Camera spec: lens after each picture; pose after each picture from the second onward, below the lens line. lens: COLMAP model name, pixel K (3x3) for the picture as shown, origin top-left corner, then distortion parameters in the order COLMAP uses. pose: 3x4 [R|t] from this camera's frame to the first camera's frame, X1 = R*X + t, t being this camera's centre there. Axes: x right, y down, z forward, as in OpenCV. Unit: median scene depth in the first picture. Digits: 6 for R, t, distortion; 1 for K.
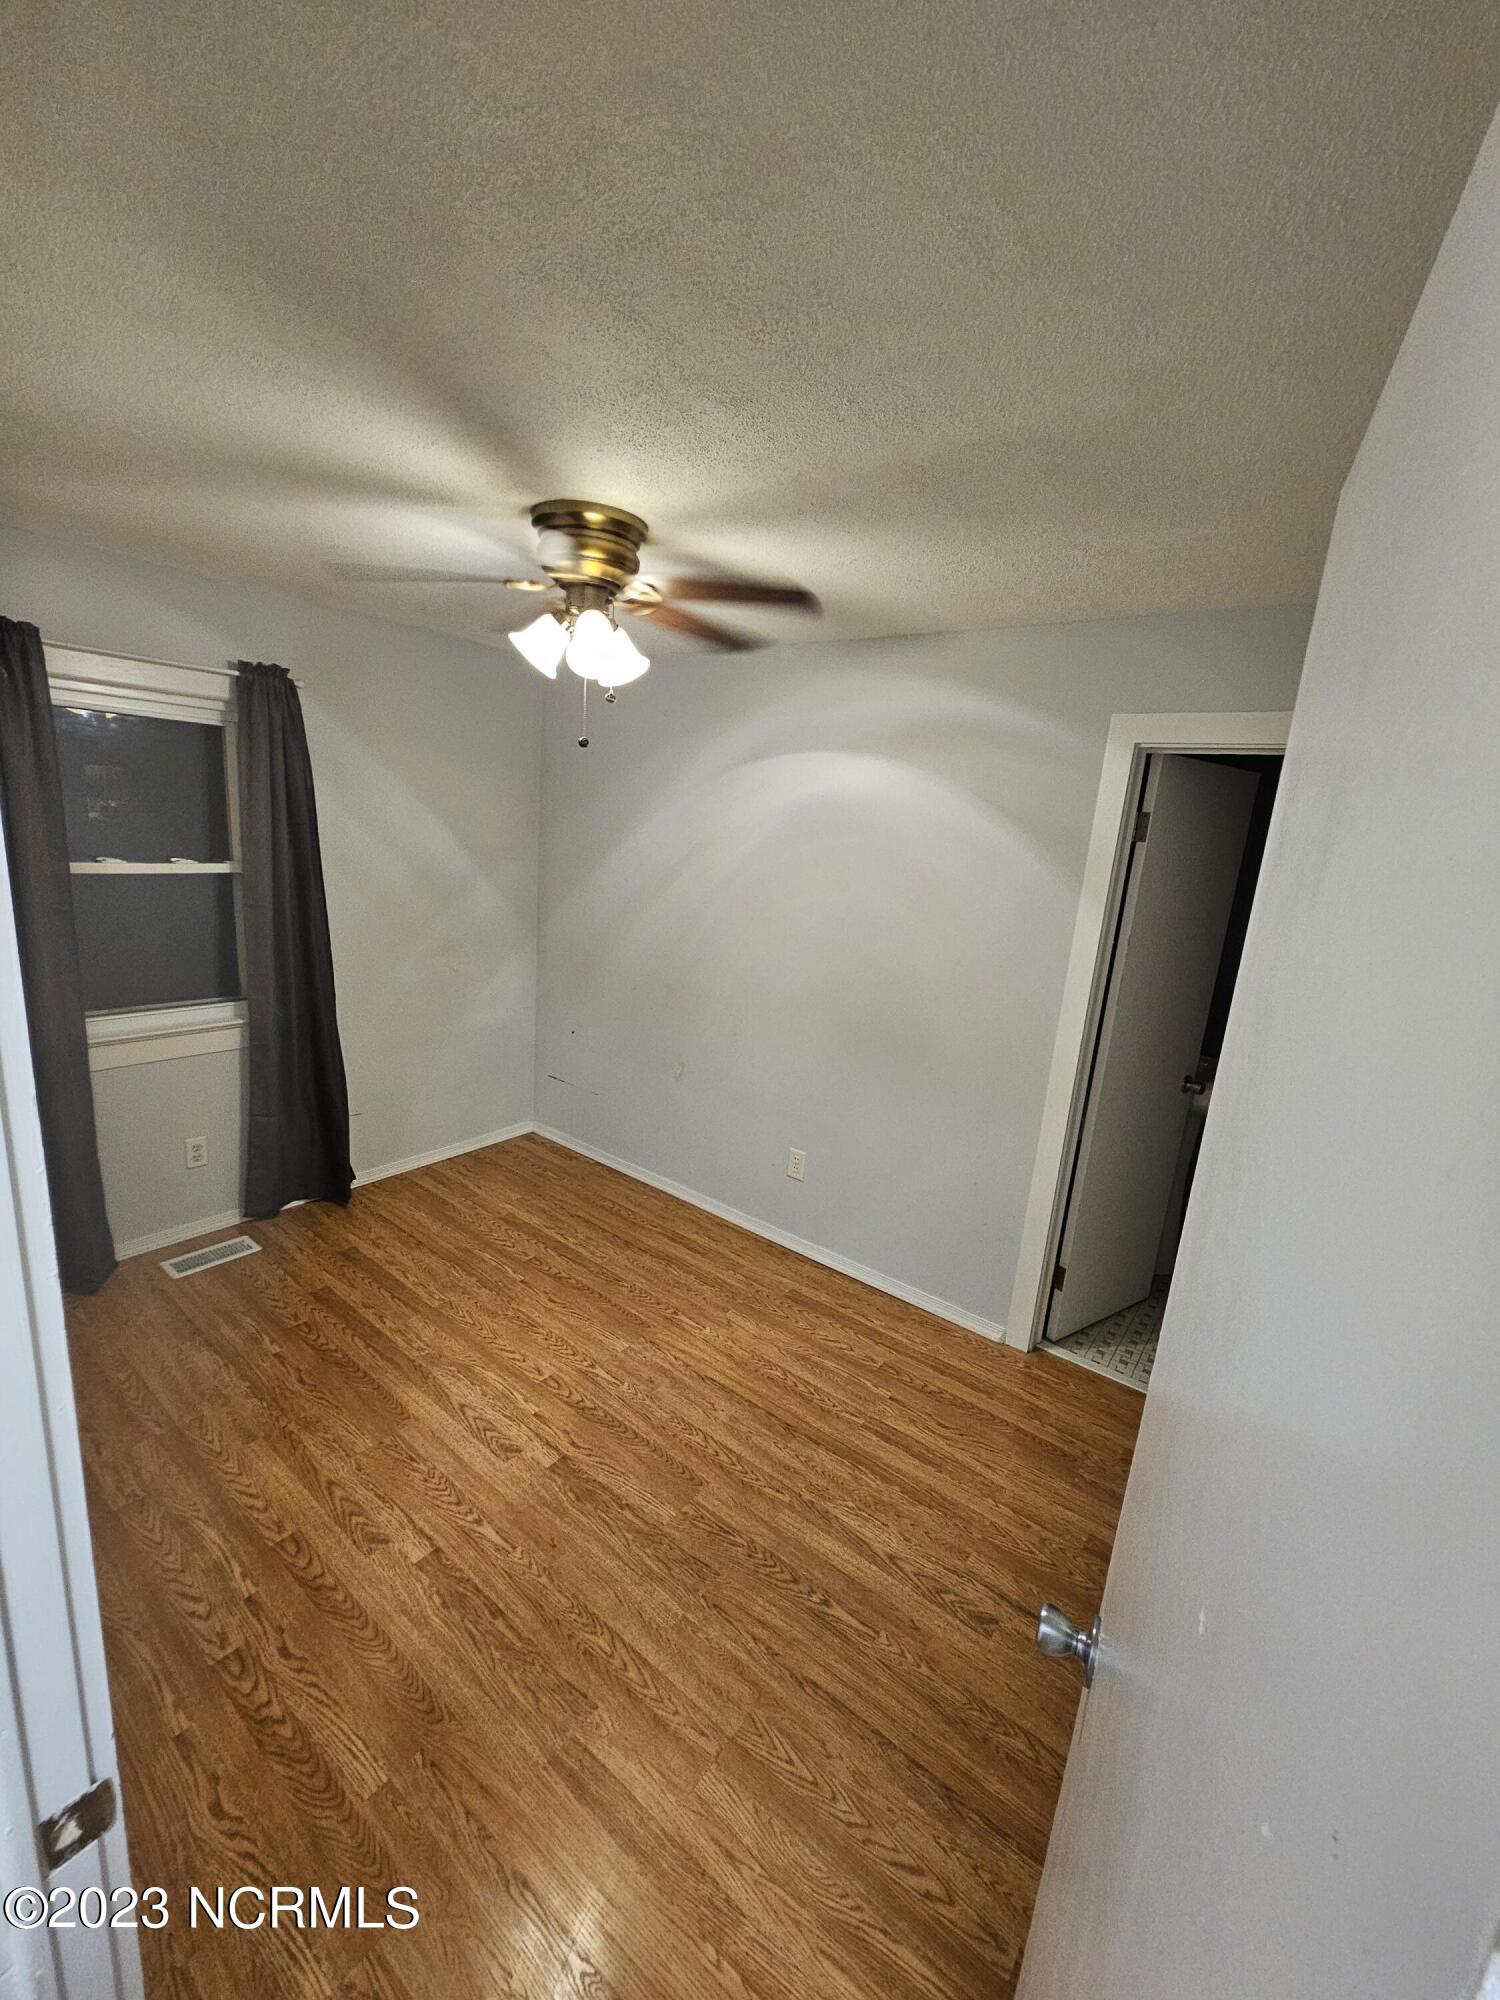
lens RADIAL K [[818.8, 0, 761.1], [0, 818.8, 1006.5], [0, 0, 1]] dist [0.000154, -0.000714]
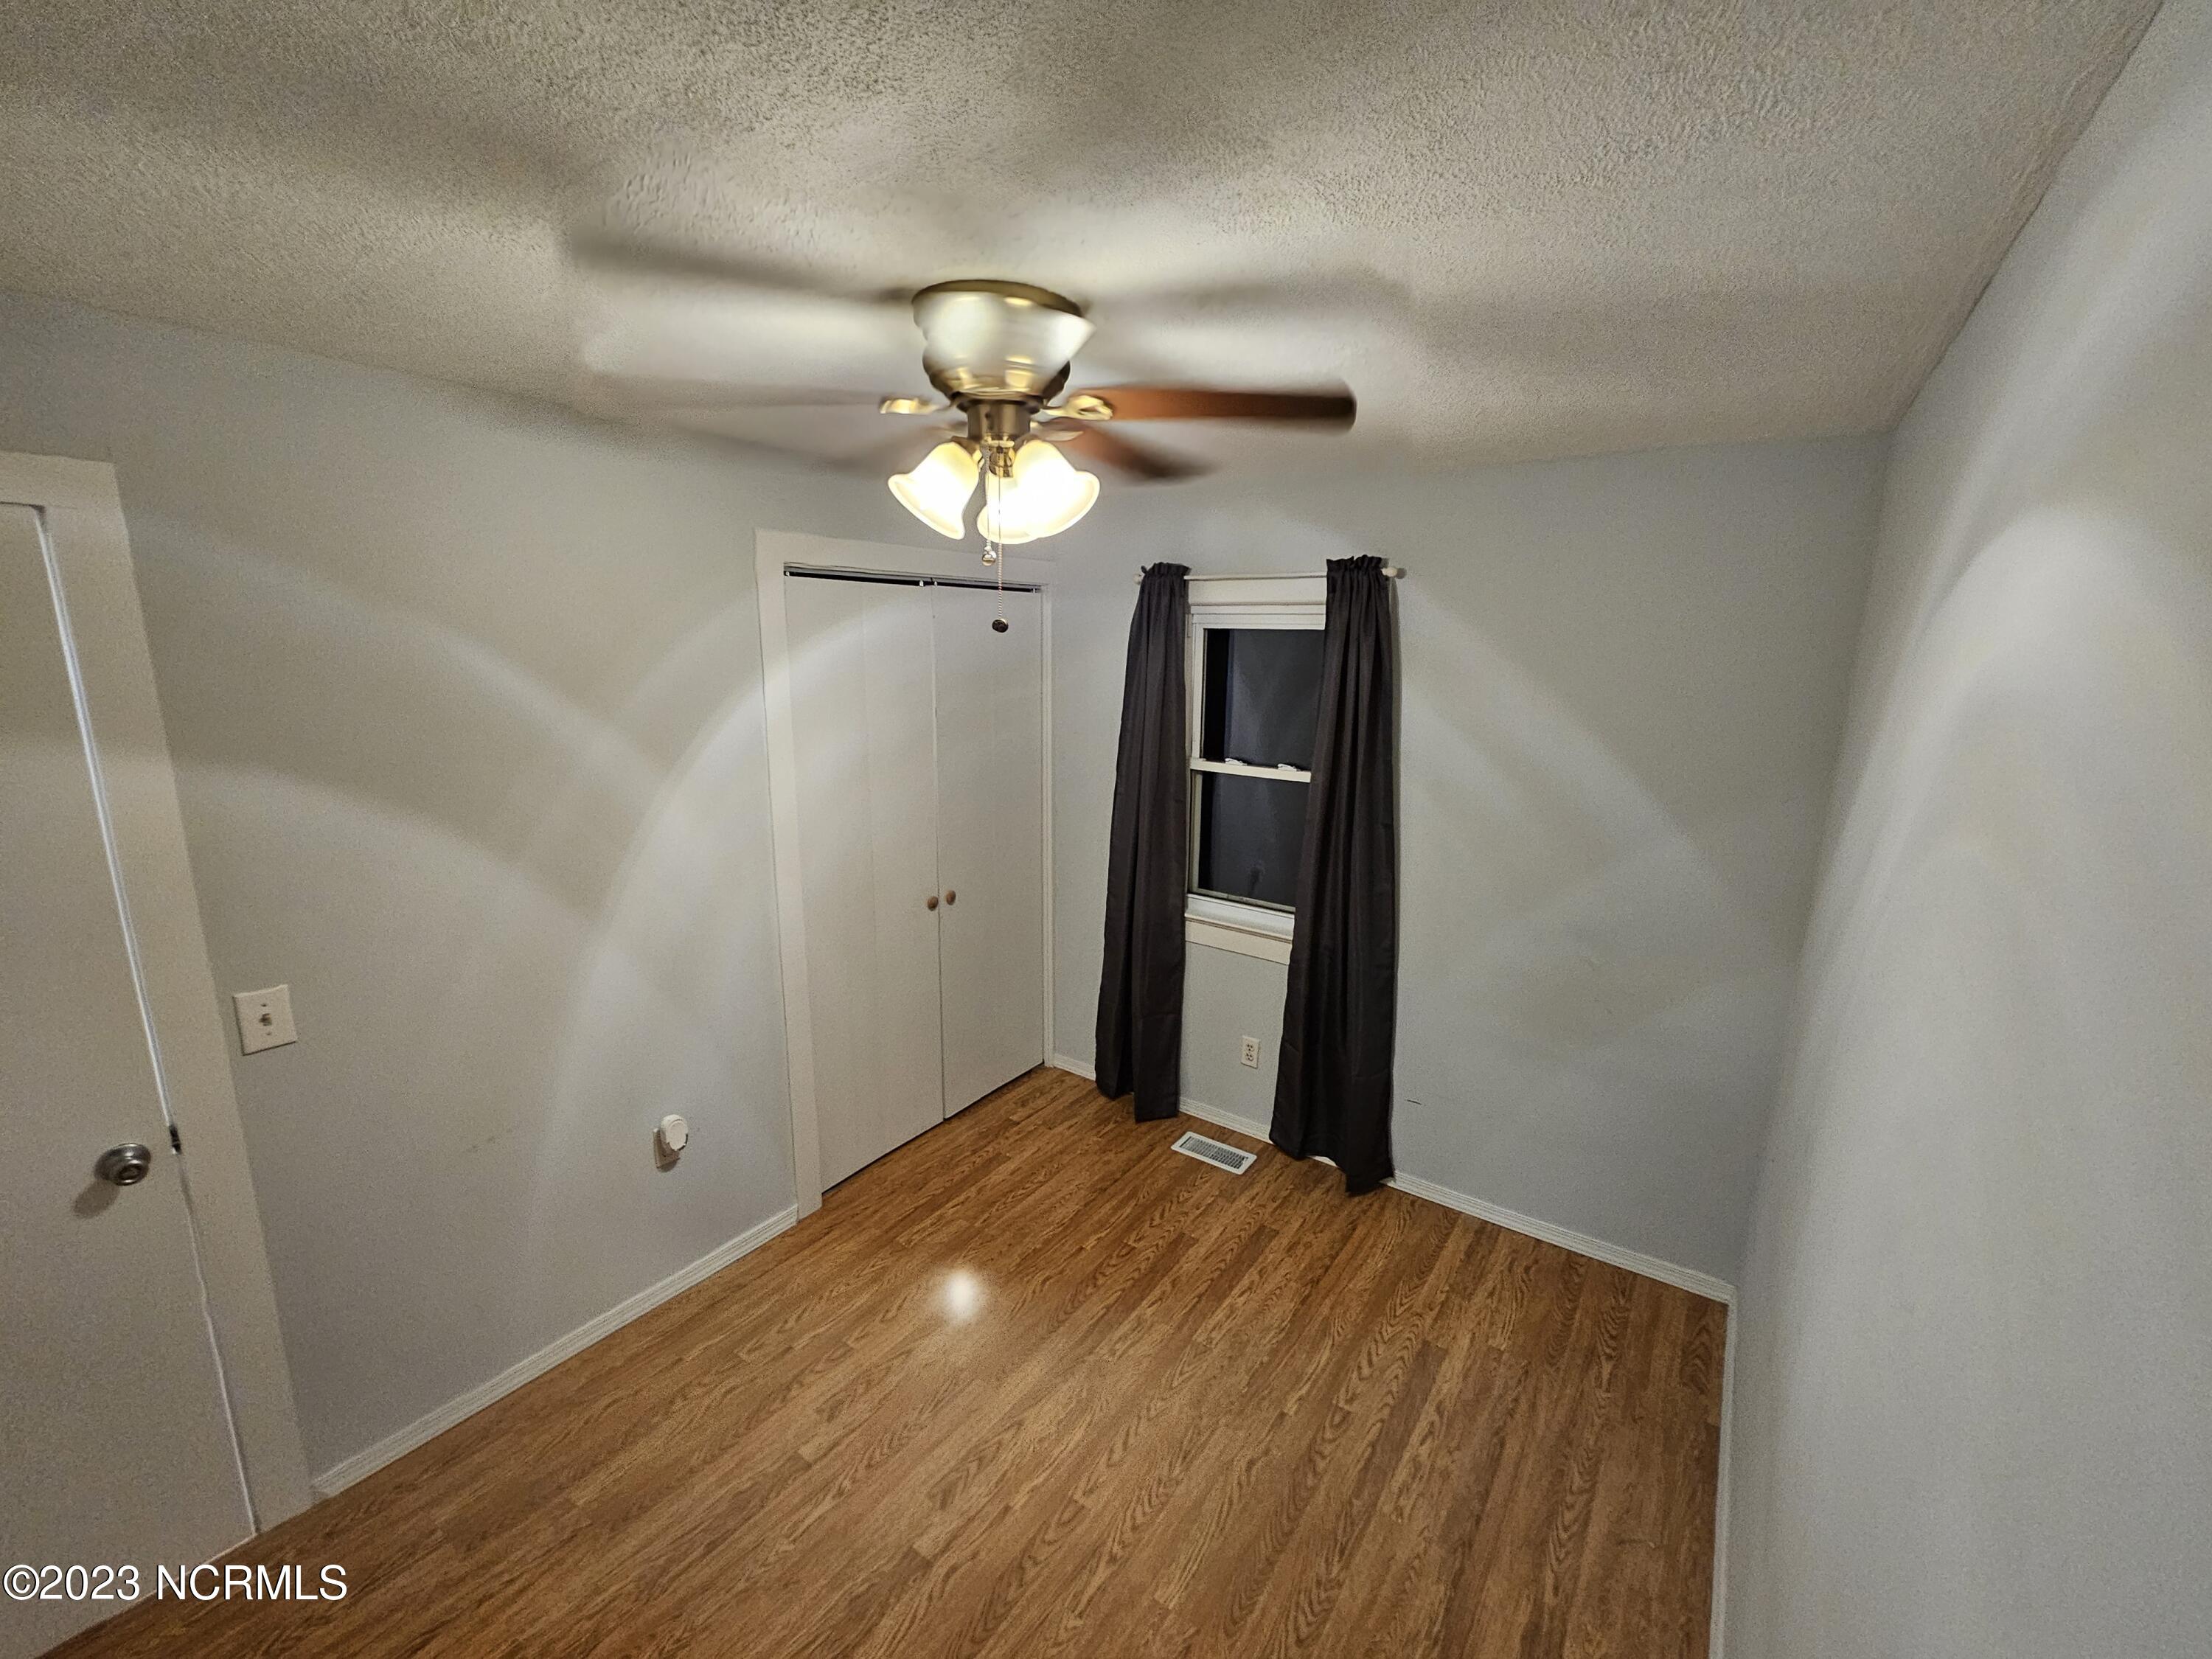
lens RADIAL K [[905.6, 0, 1117.9], [0, 905.6, 827.4], [0, 0, 1]] dist [0.000154, -0.000714]
pose [[0.029154, 0.114552, -0.992989, 0.400512], [-0.241551, 0.964777, 0.104205, -0.175349], [0.969950, 0.236819, 0.055797, 0.768556]]
